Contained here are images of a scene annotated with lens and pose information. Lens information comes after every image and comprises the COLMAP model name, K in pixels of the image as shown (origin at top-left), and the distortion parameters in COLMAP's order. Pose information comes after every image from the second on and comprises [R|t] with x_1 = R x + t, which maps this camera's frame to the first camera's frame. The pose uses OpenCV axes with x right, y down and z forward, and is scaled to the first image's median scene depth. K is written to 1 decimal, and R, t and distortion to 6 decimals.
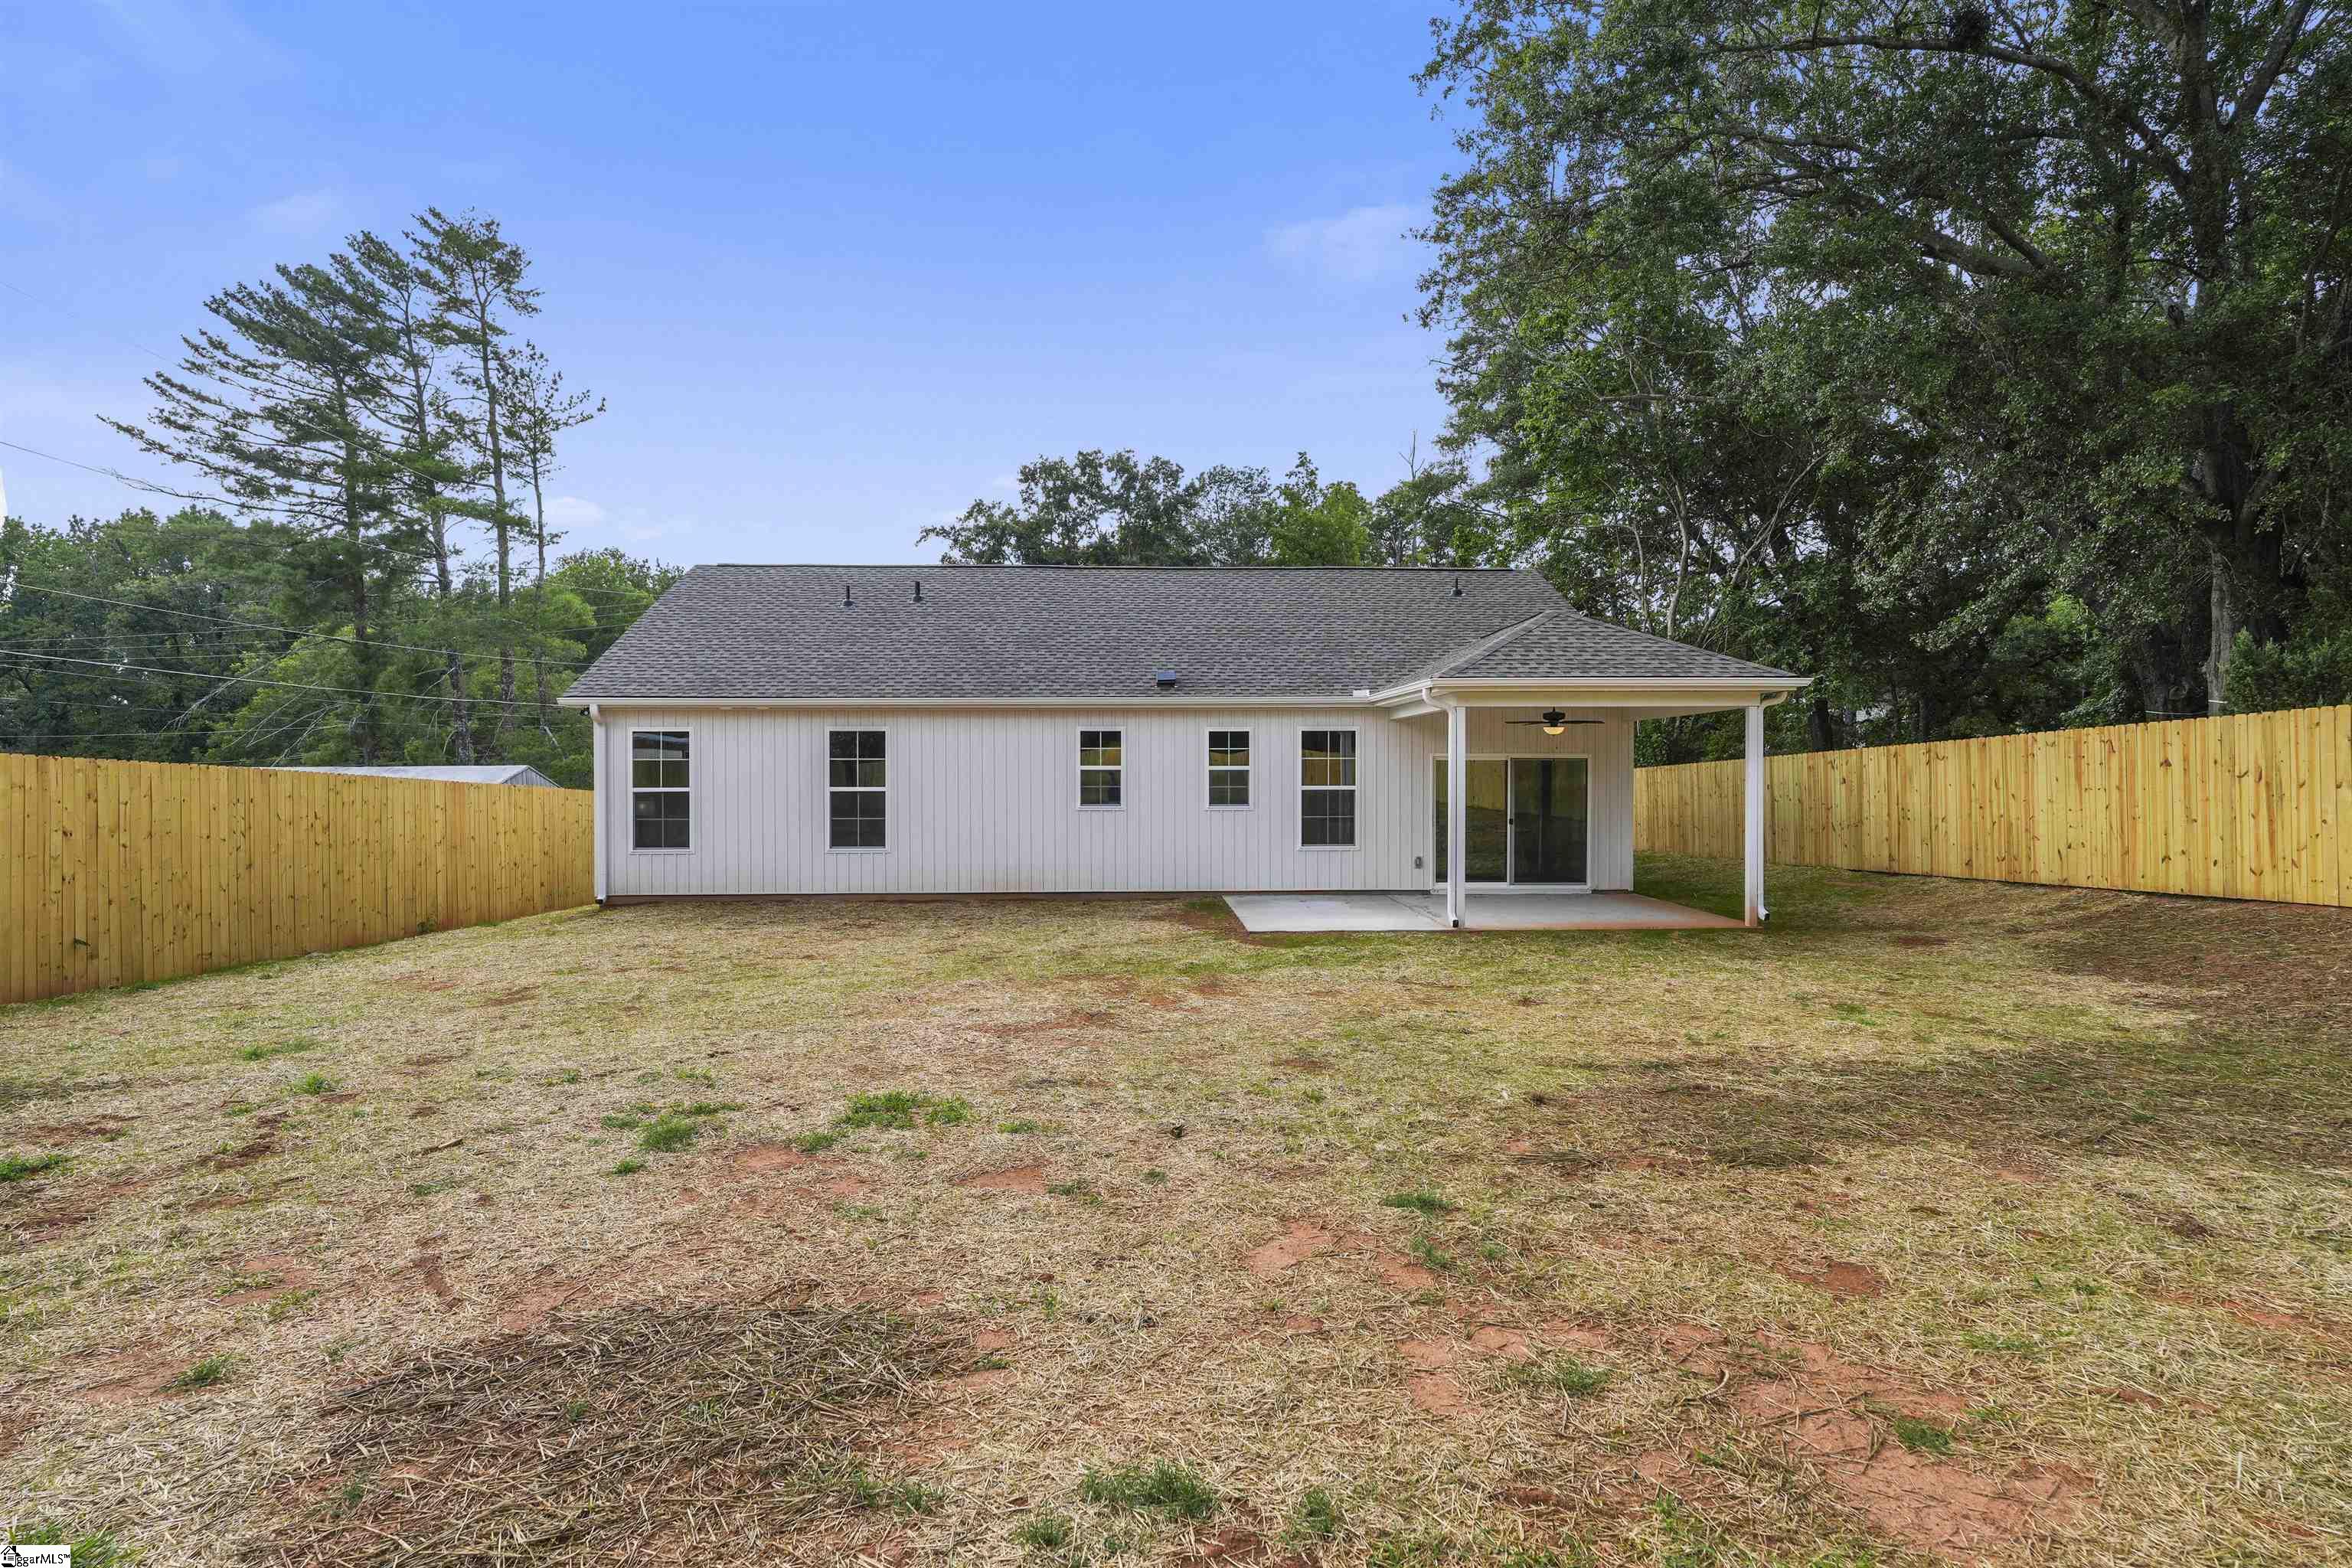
lens RADIAL K [[1237.3, 0, 1173.0], [0, 1237.3, 778.8], [0, 0, 1]] dist [0.002686, 0.001804]
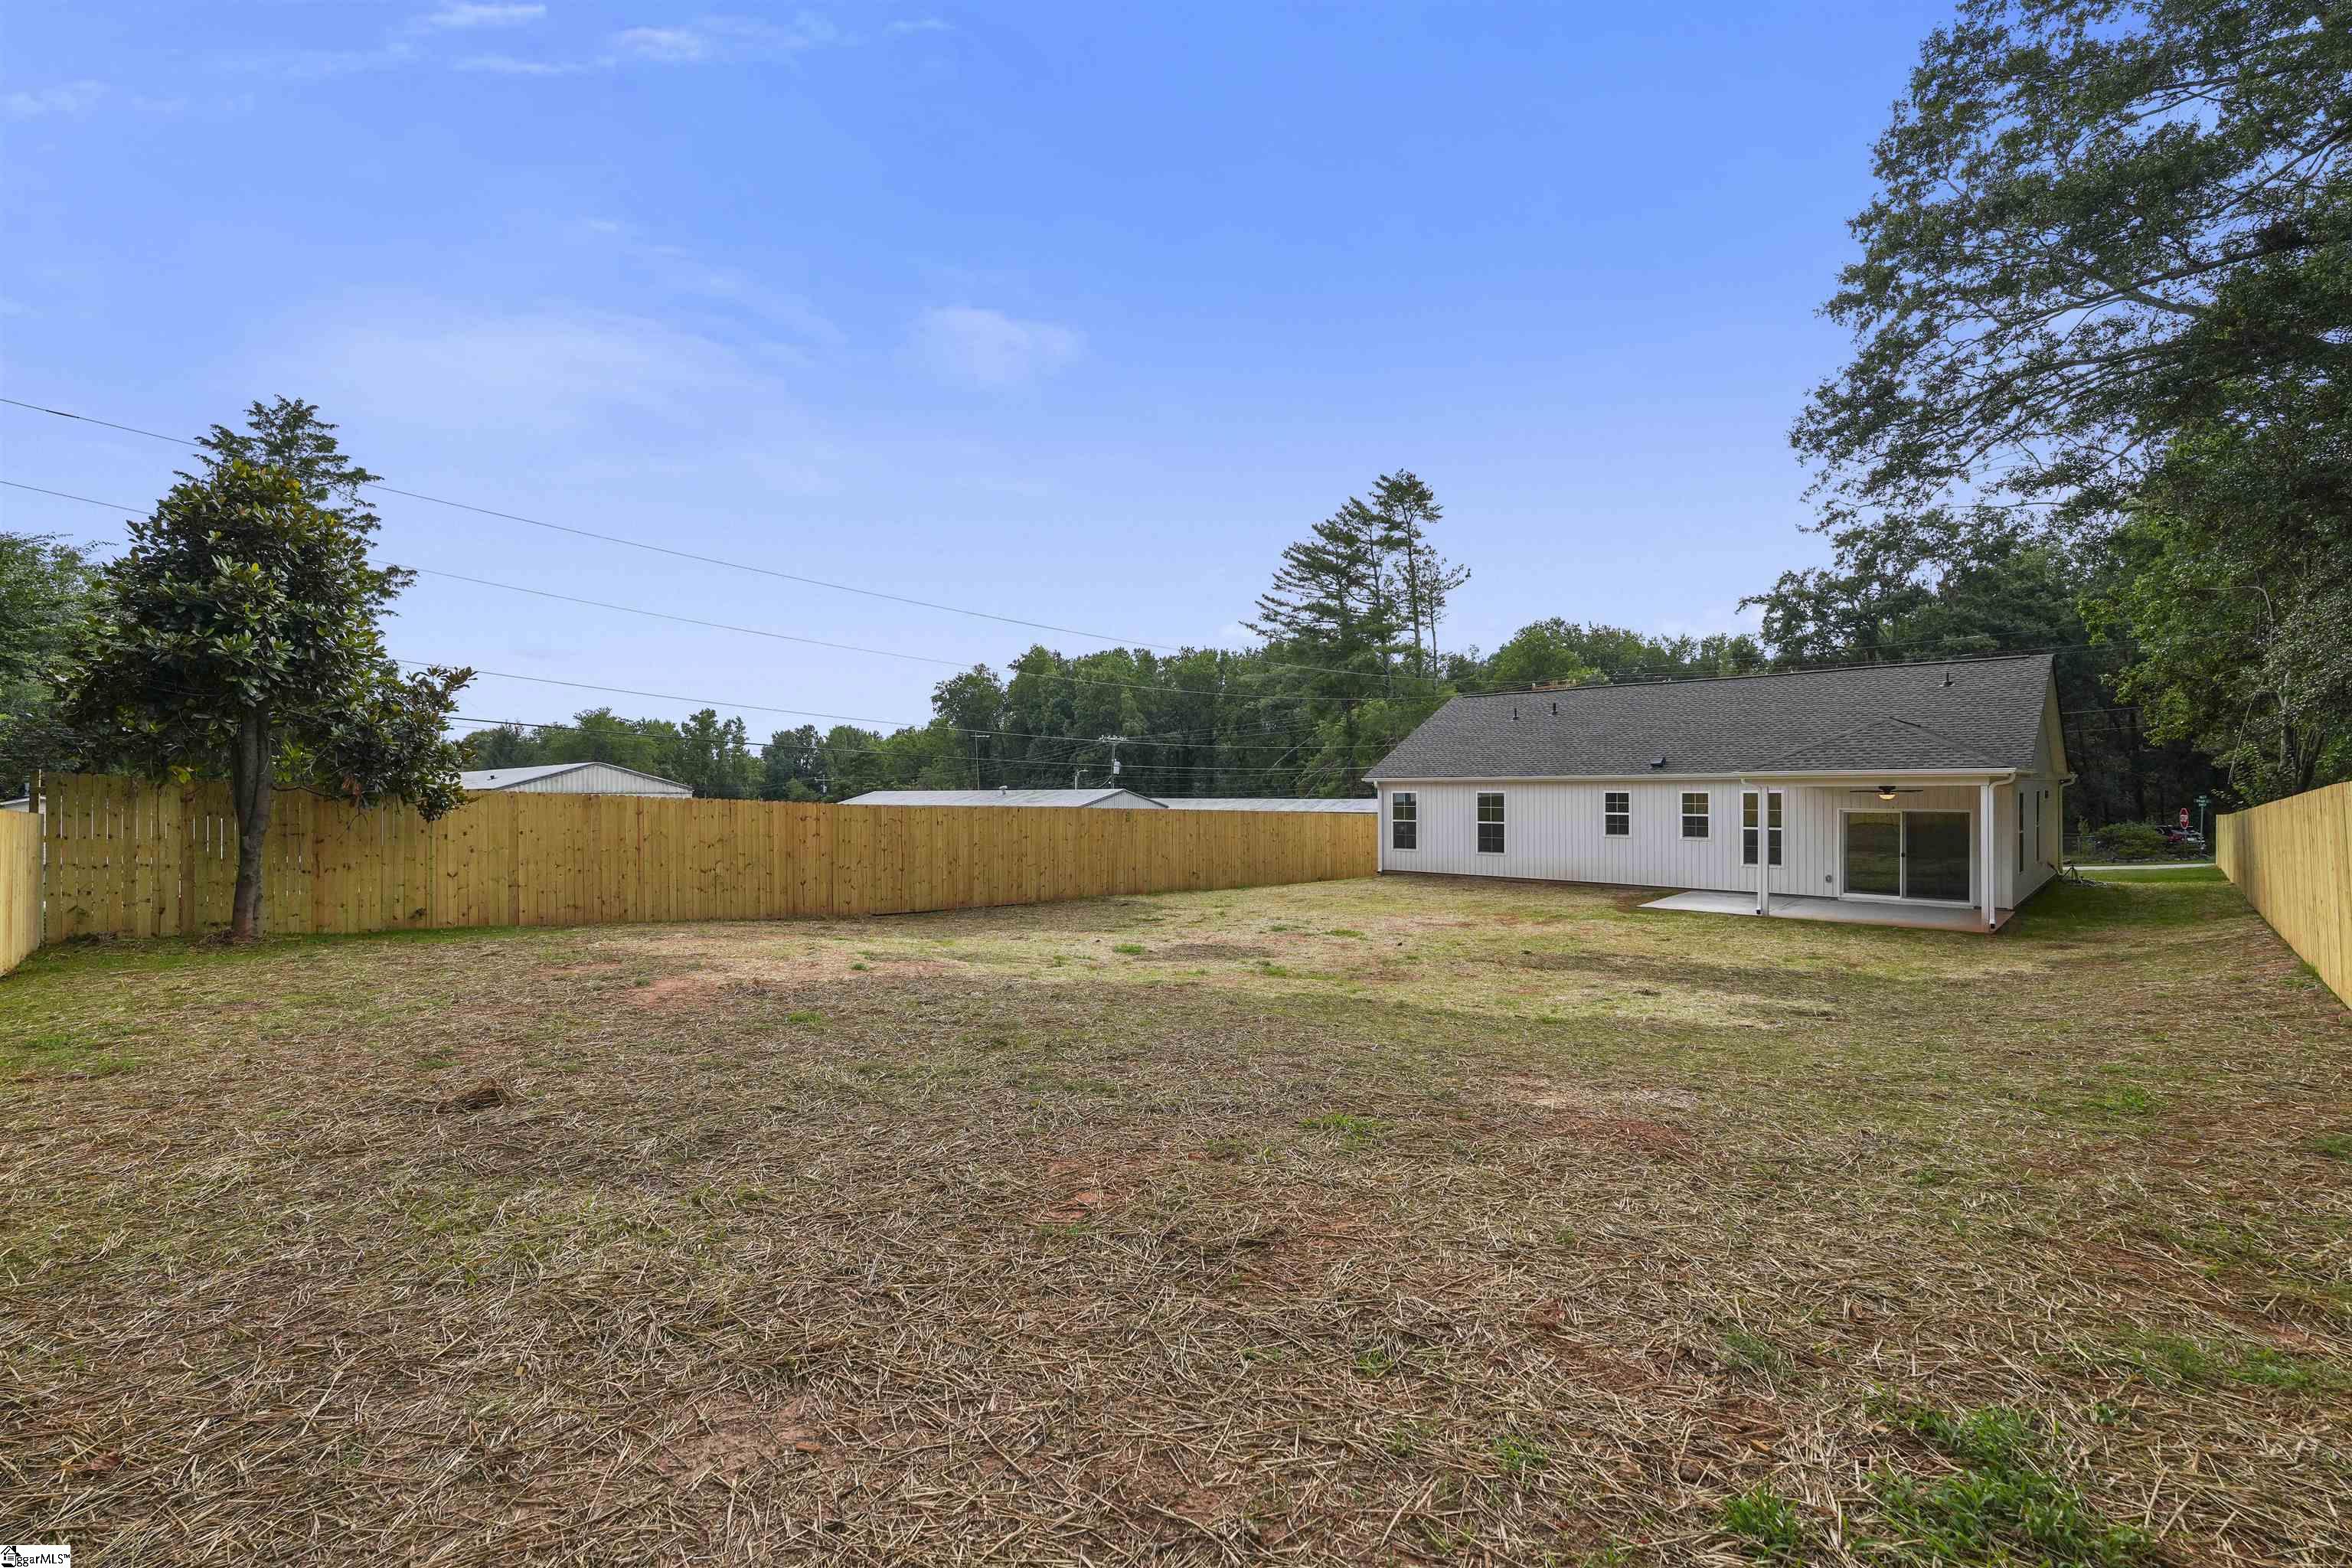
lens RADIAL K [[1050.4, 0, 1176.9], [0, 1050.4, 784.2], [0, 0, 1]] dist [0.002656, -0.000217]
pose [[0.689815, -0.002098, -0.723983, 0.595939], [0.000896, 0.999998, -0.002044, -0.049004], [0.723985, 0.000761, 0.689815, -0.500170]]
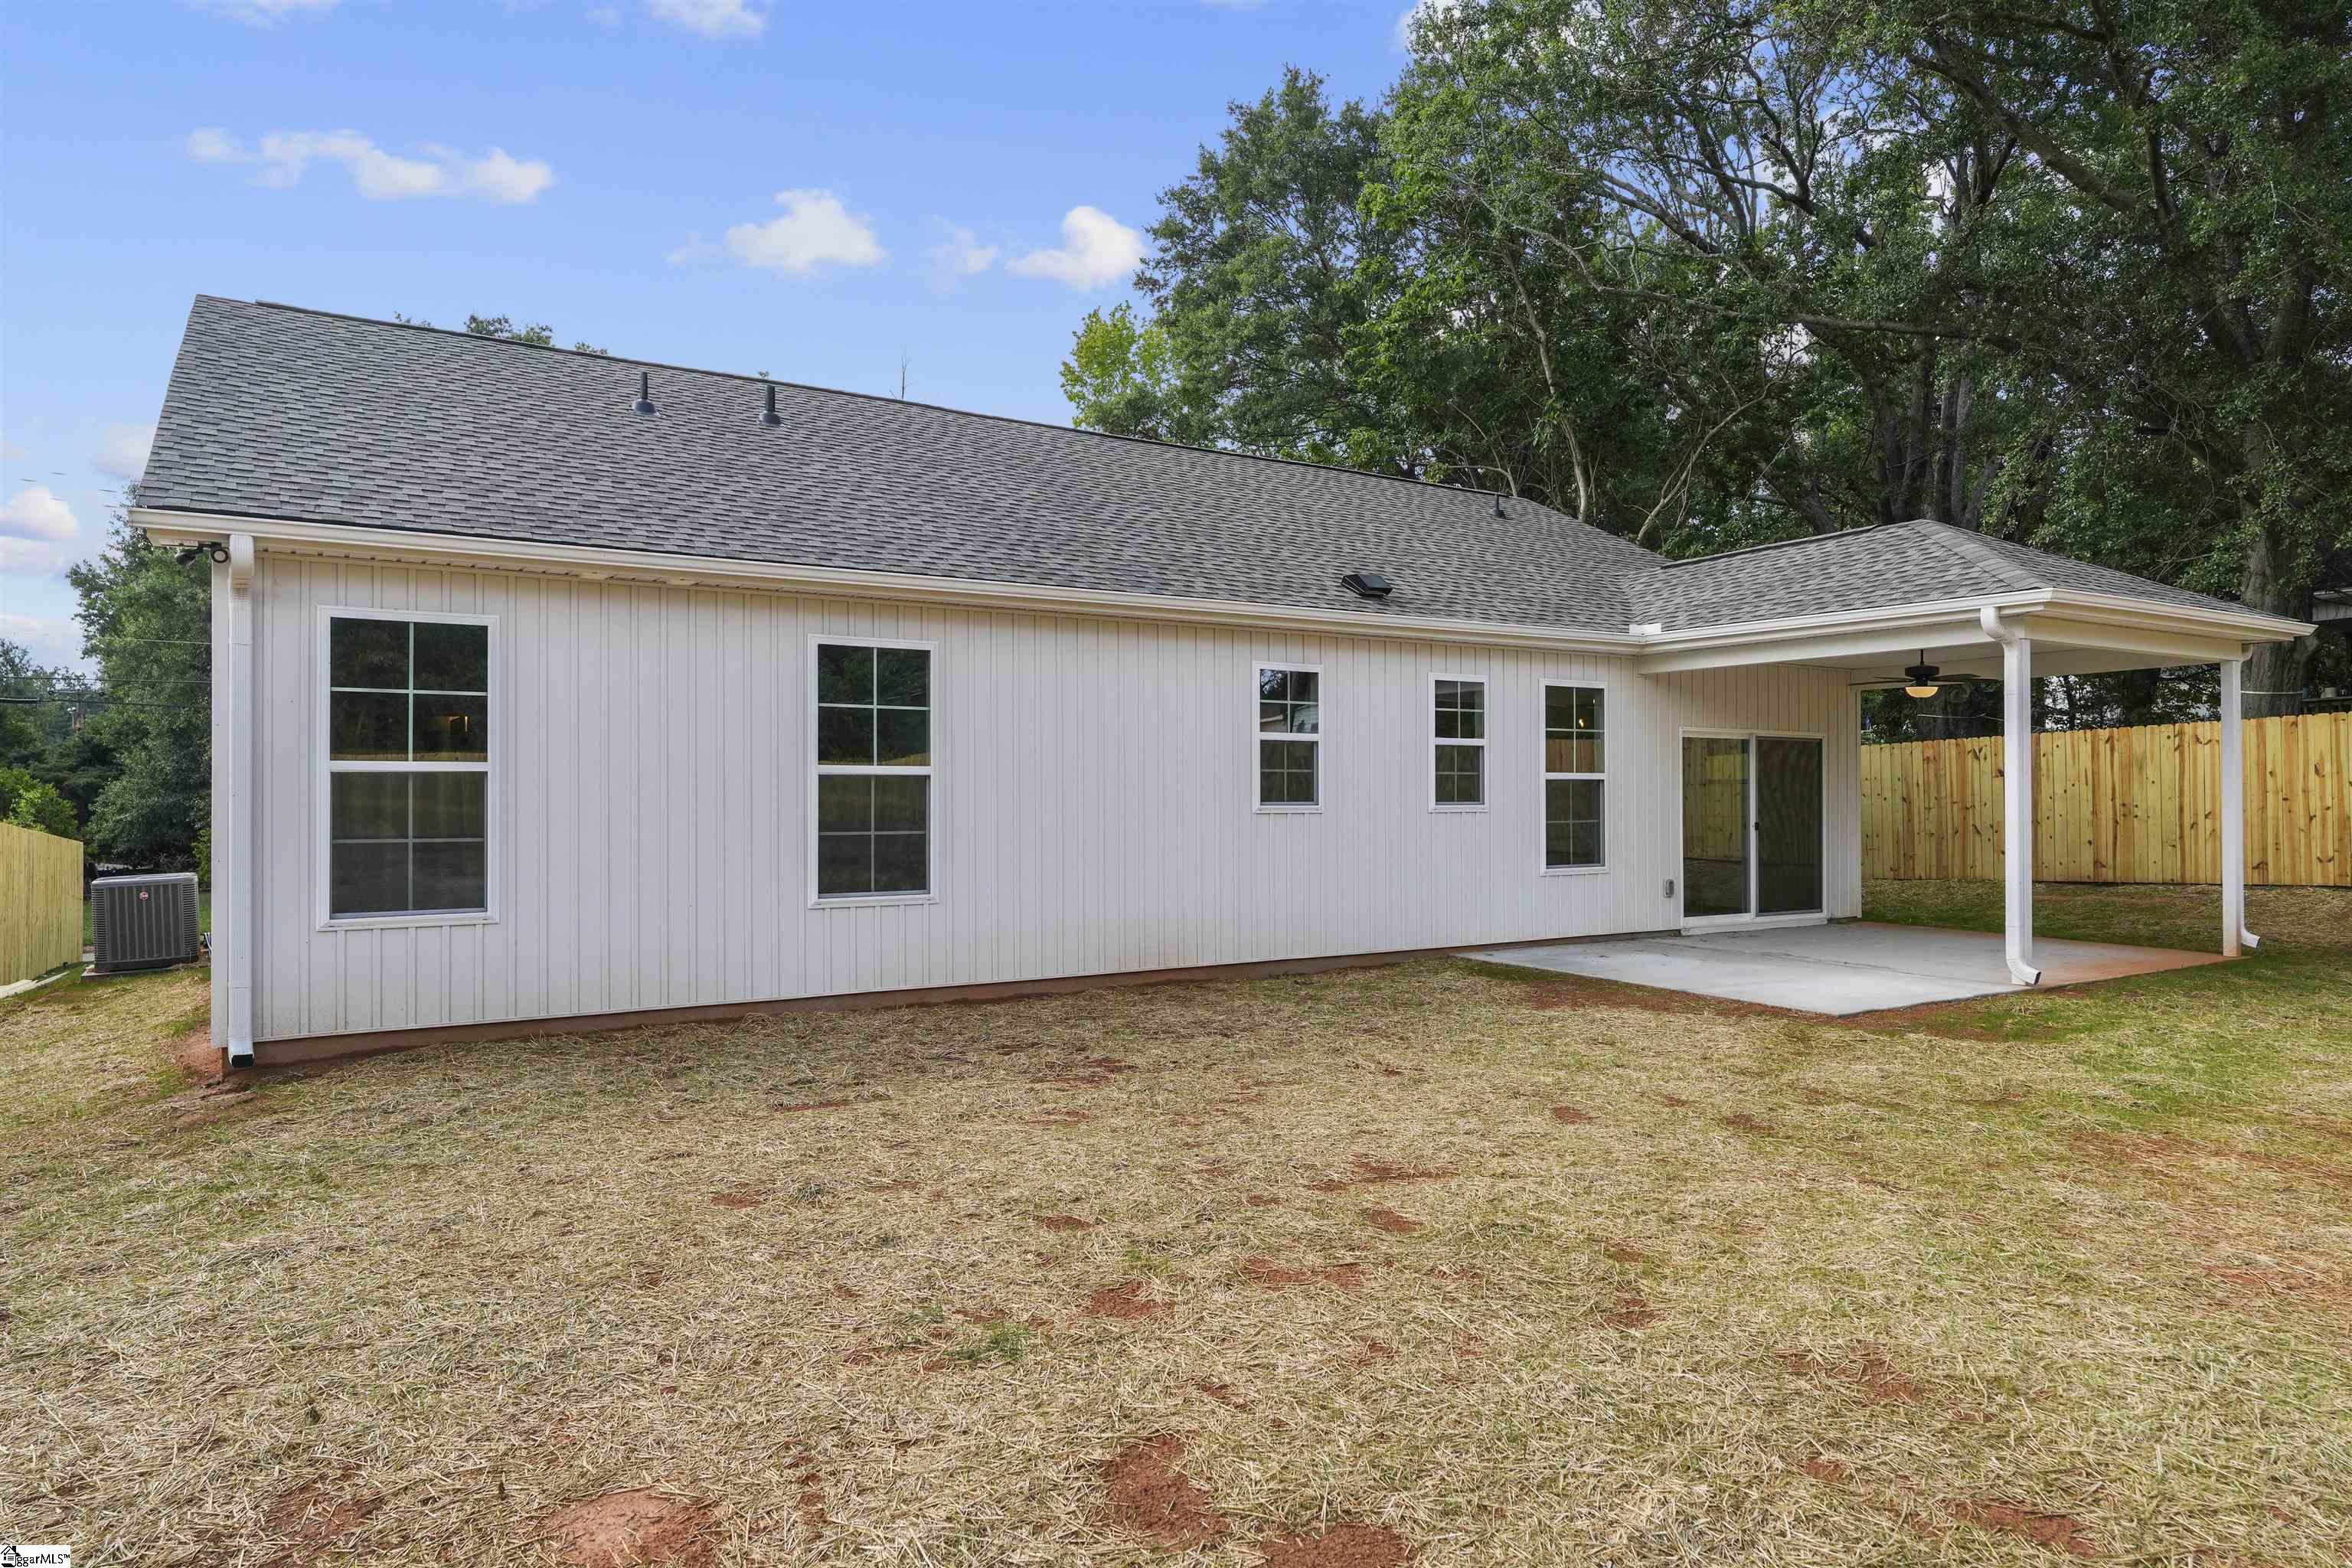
lens RADIAL K [[1356.2, 0, 1177.2], [0, 1356.2, 788.2], [0, 0, 1]] dist [-0.003372, 0.000425]
pose [[0.887478, 0.002027, 0.460845, -0.382165], [0.002775, 0.999949, -0.009742, 0.019873], [-0.460841, 0.009925, 0.887427, 0.478562]]
